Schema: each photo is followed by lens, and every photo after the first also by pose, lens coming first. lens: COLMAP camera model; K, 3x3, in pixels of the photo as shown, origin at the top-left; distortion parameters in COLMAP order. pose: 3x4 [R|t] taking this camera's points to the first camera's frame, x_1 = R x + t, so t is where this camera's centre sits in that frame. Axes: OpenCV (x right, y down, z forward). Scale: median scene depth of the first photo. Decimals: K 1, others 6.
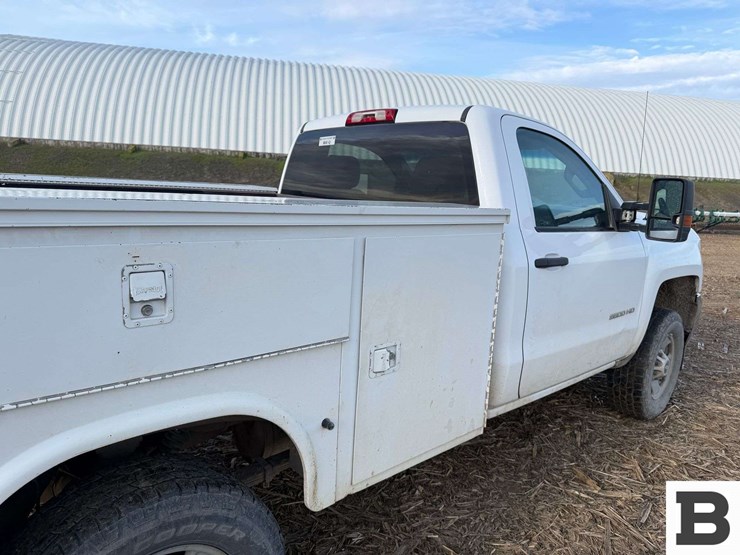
lens RADIAL K [[529.5, 0, 370.4], [0, 529.5, 279.3], [0, 0, 1]] dist [0.041037, -0.043942]
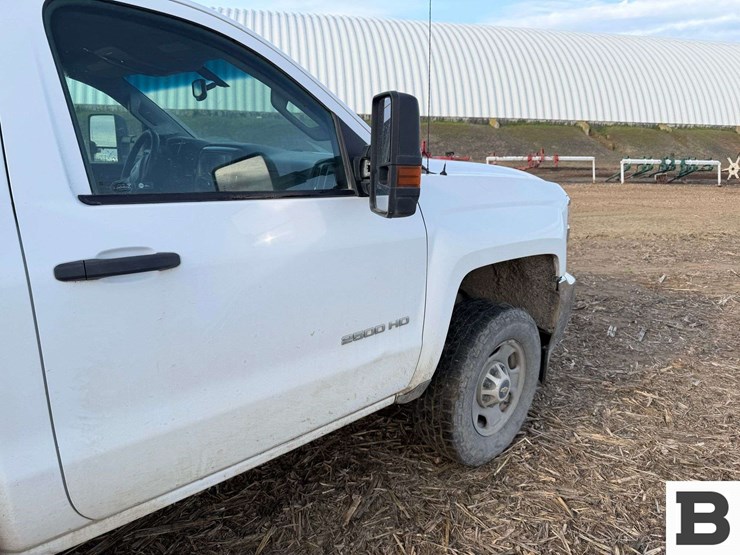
lens RADIAL K [[529.5, 0, 376.4], [0, 529.5, 264.0], [0, 0, 1]] dist [0.041037, -0.043942]
pose [[0.999482, -0.029963, 0.011778, 0.164303], [0.029357, 0.998384, 0.048664, -0.014683], [-0.013217, -0.048293, 0.998746, 0.137973]]
